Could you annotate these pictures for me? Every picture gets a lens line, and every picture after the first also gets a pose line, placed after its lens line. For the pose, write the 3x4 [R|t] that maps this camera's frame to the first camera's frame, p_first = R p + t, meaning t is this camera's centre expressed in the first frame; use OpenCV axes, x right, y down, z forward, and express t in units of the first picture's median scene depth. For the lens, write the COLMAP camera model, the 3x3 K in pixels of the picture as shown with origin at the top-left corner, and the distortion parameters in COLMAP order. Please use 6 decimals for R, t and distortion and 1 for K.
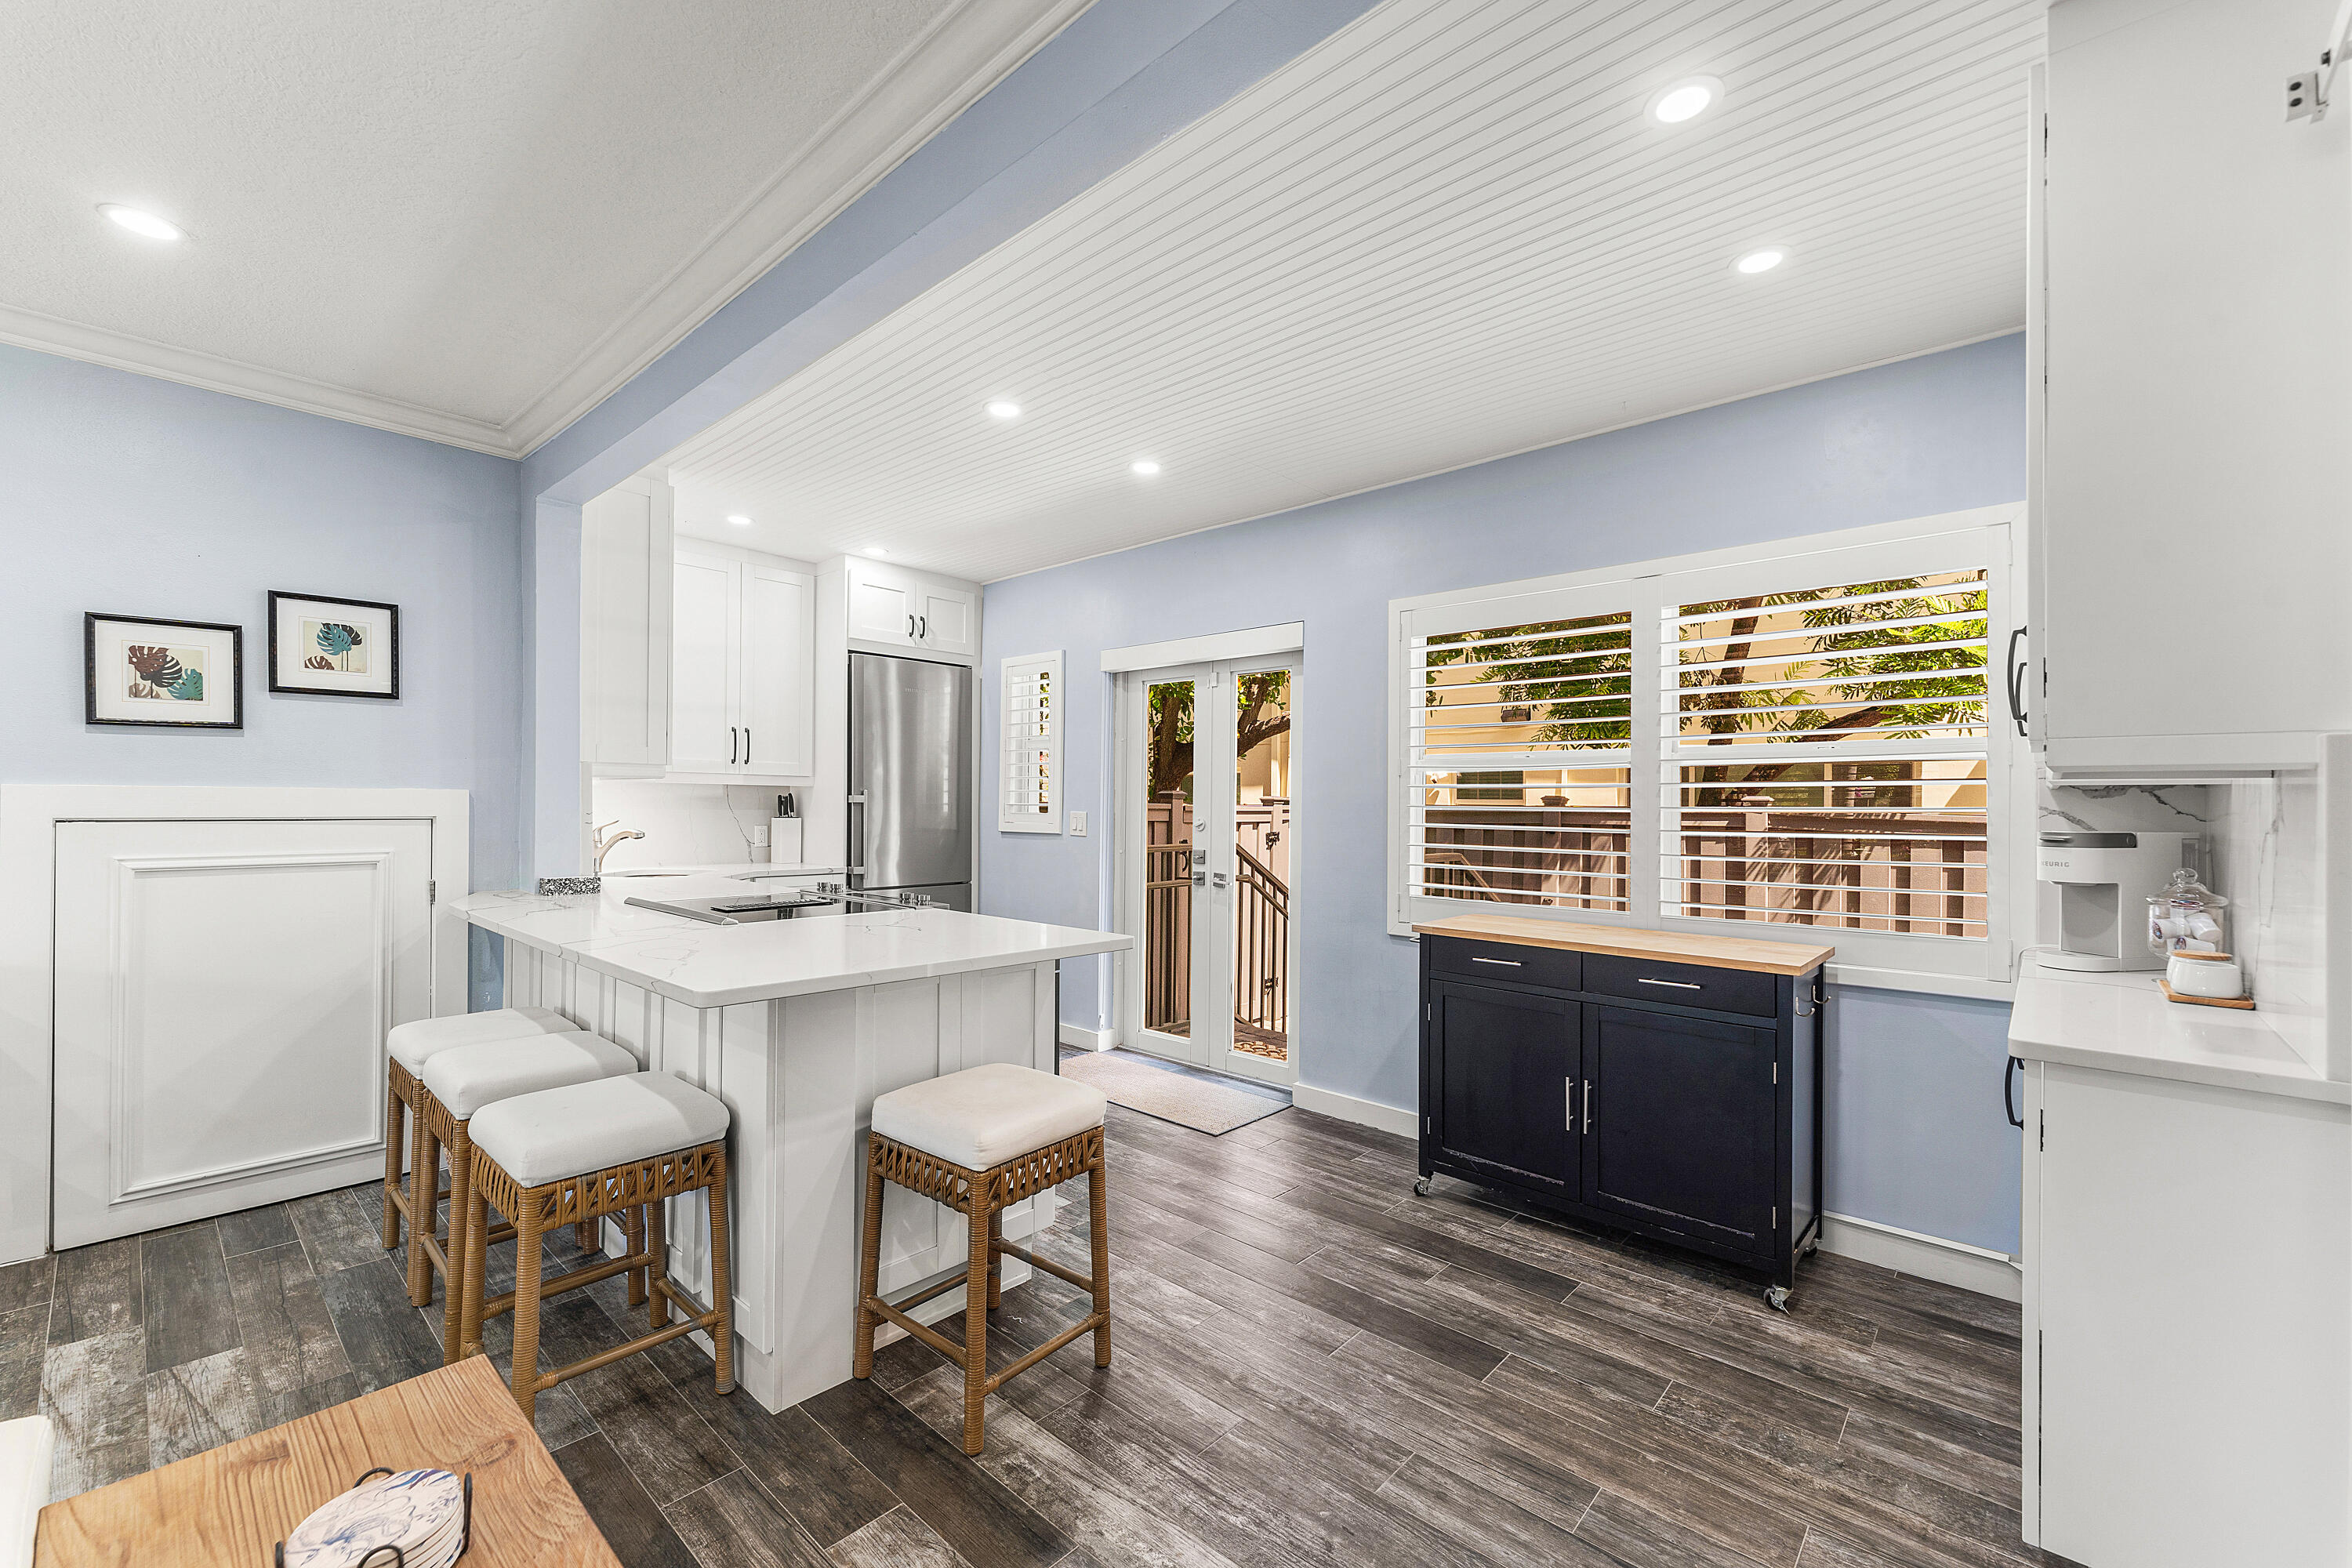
lens RADIAL K [[960.3, 0, 1170.5], [0, 960.3, 793.1], [0, 0, 1]] dist [0.003857, -0.000361]
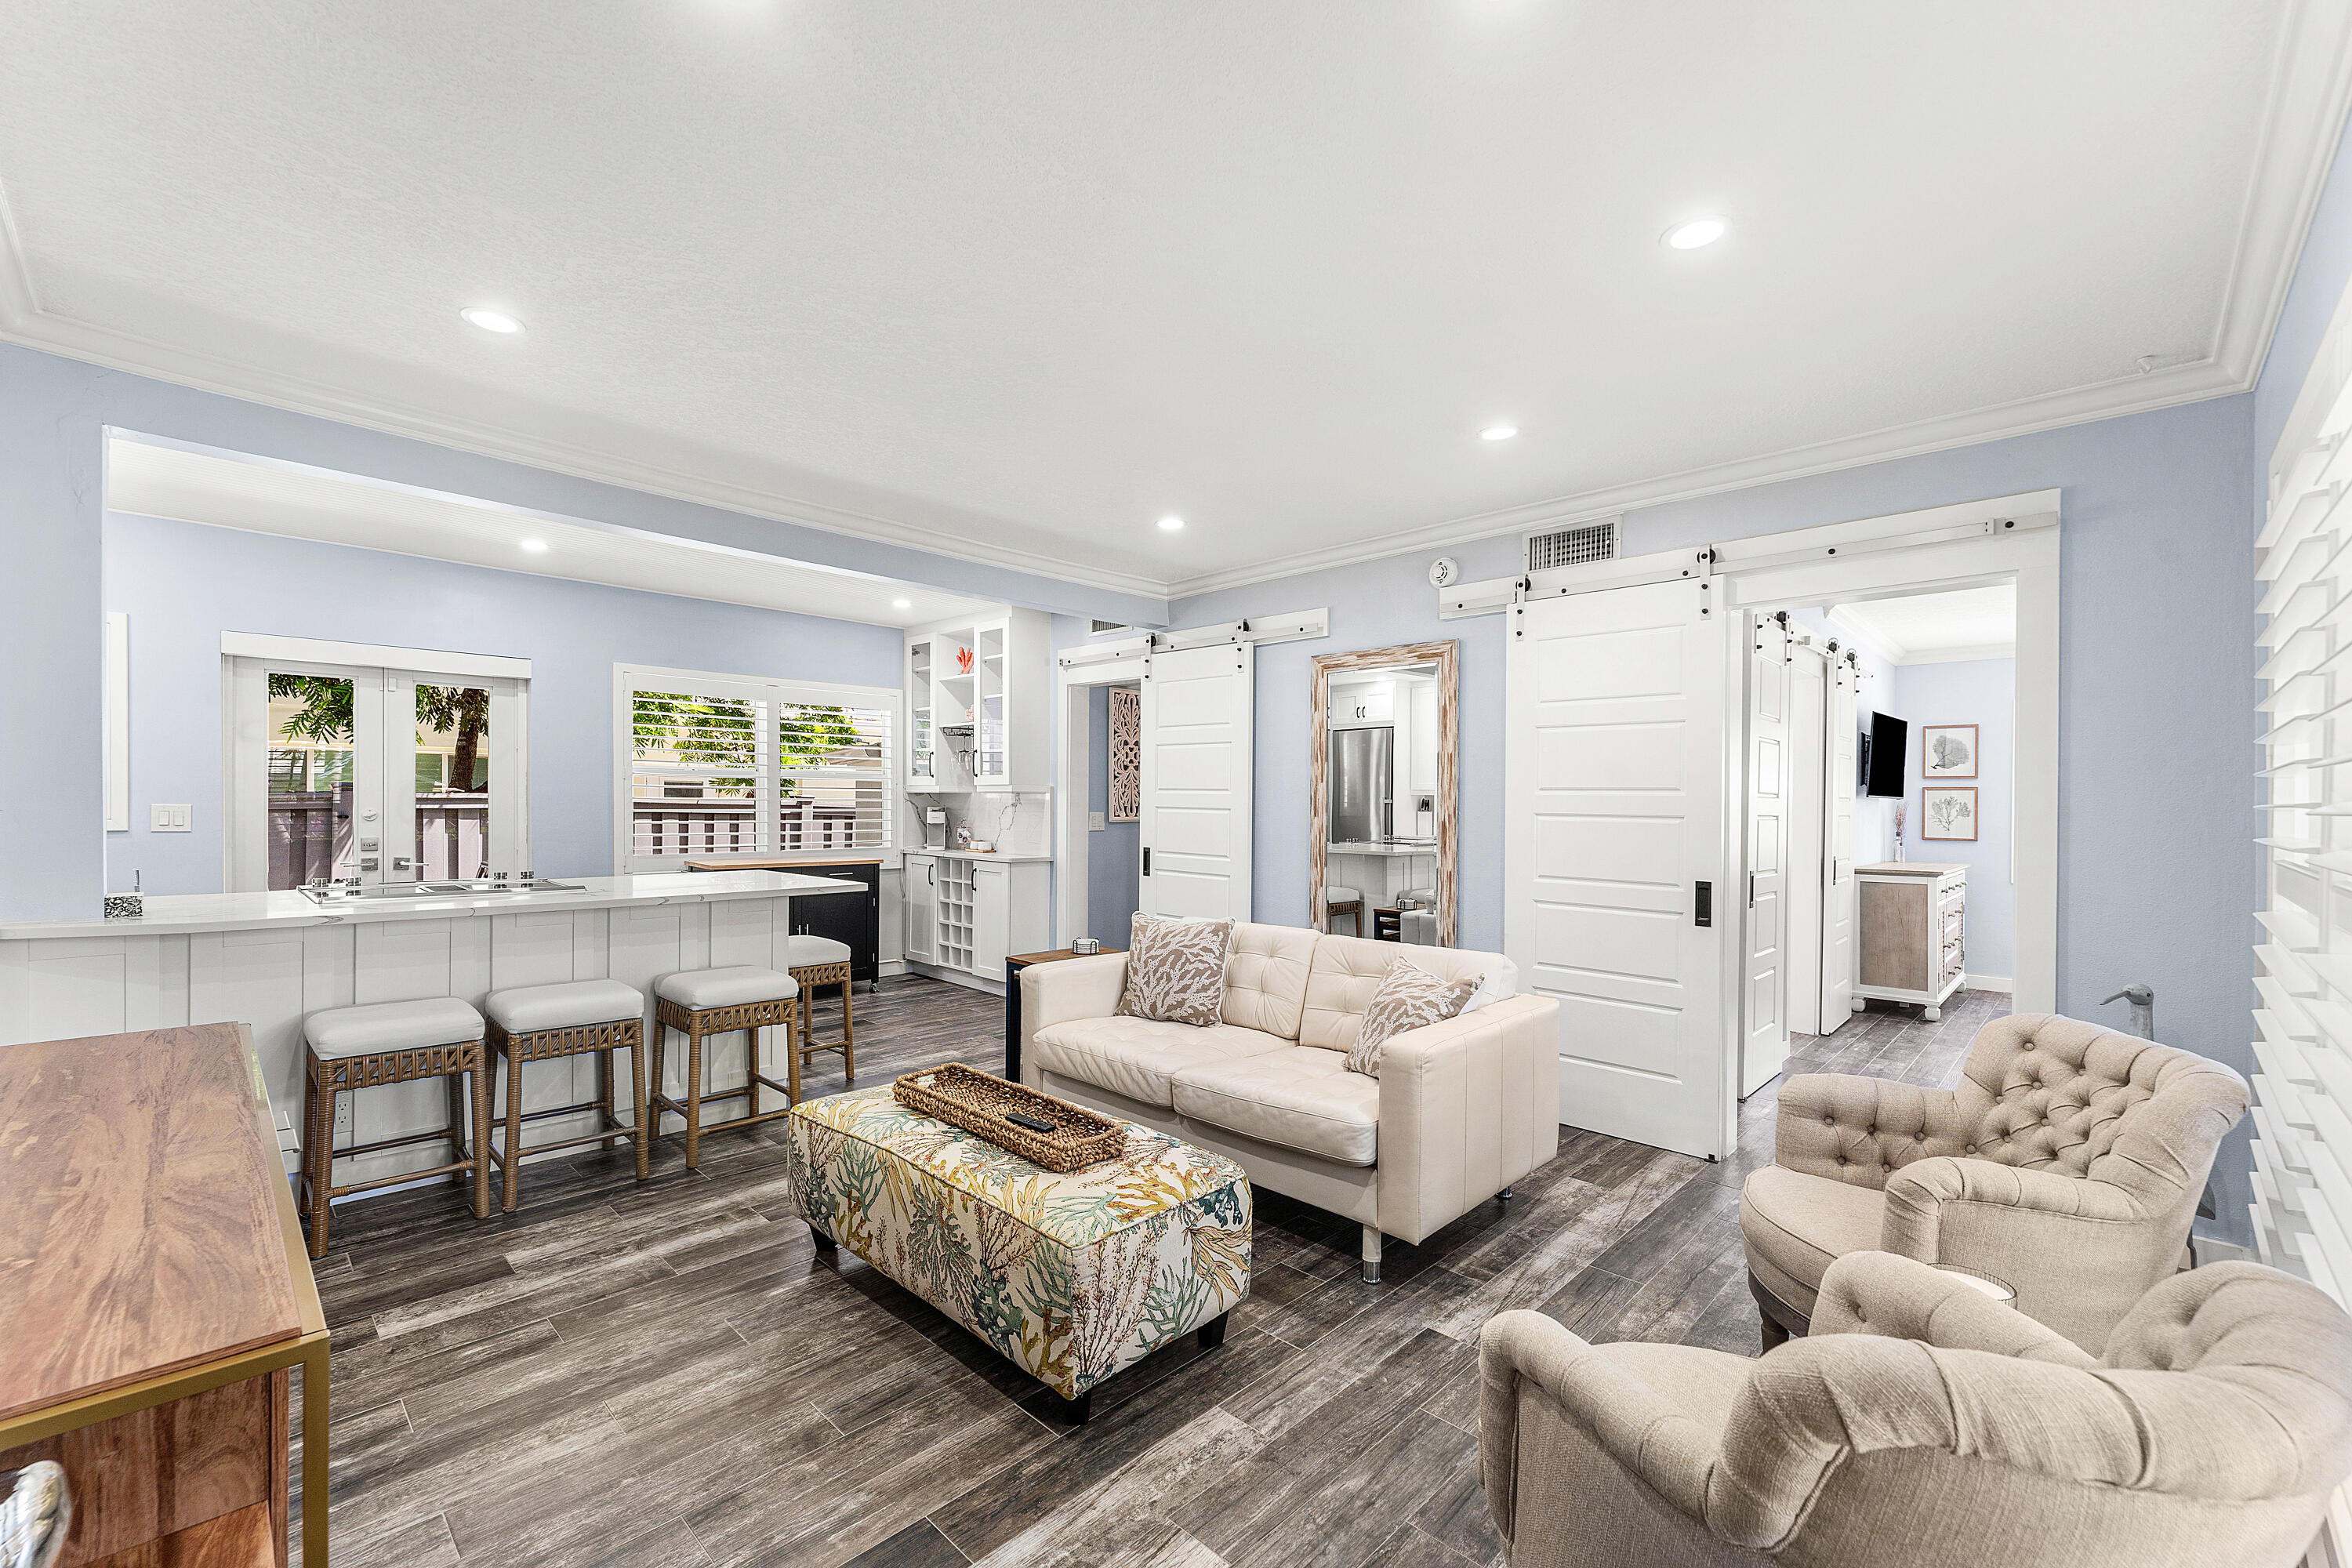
lens RADIAL K [[970.7, 0, 1176.6], [0, 970.7, 795.2], [0, 0, 1]] dist [0.013392, -0.000031]
pose [[0.032153, -0.004573, 0.999472, -1.757289], [-0.022783, 0.999726, 0.005308, -0.026810], [-0.999223, -0.022942, 0.032040, 0.097210]]
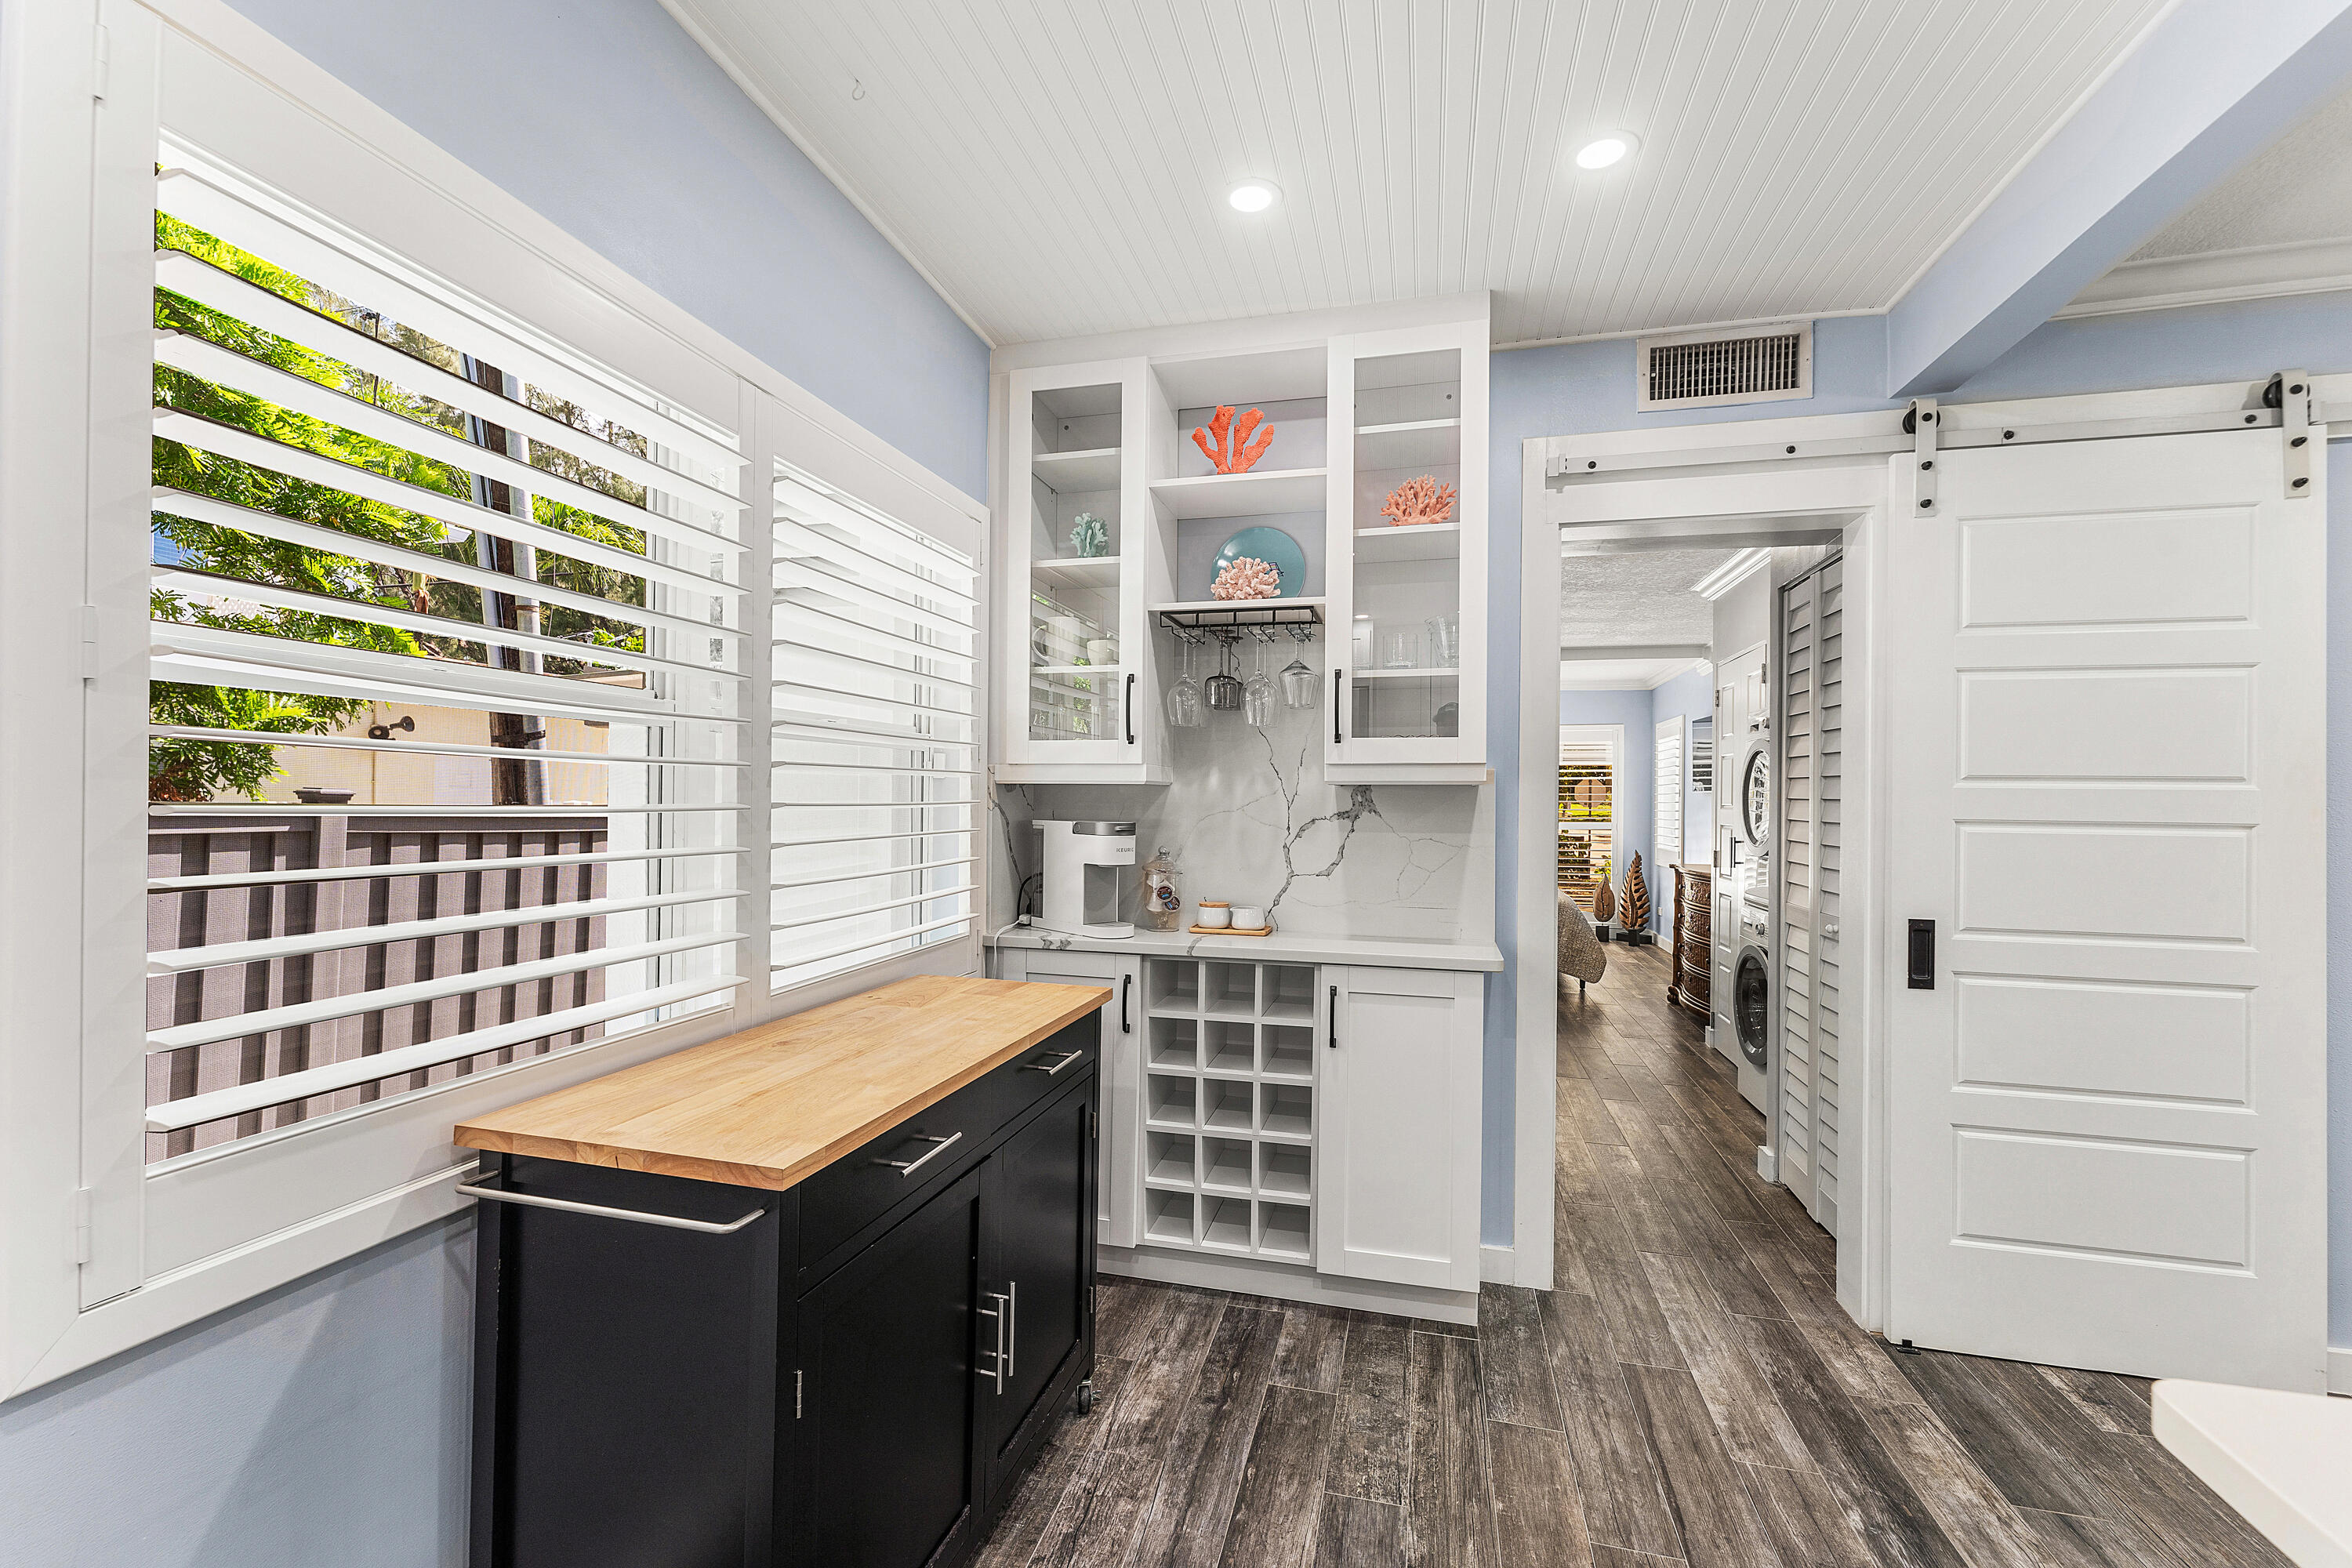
lens RADIAL K [[960.3, 0, 1170.5], [0, 960.3, 793.1], [0, 0, 1]] dist [0.003857, -0.000361]
pose [[-0.465914, -0.006187, 0.884809, -0.121404], [-0.022444, 0.999736, -0.004828, 0.005464], [-0.884545, -0.022109, -0.465930, 1.190248]]
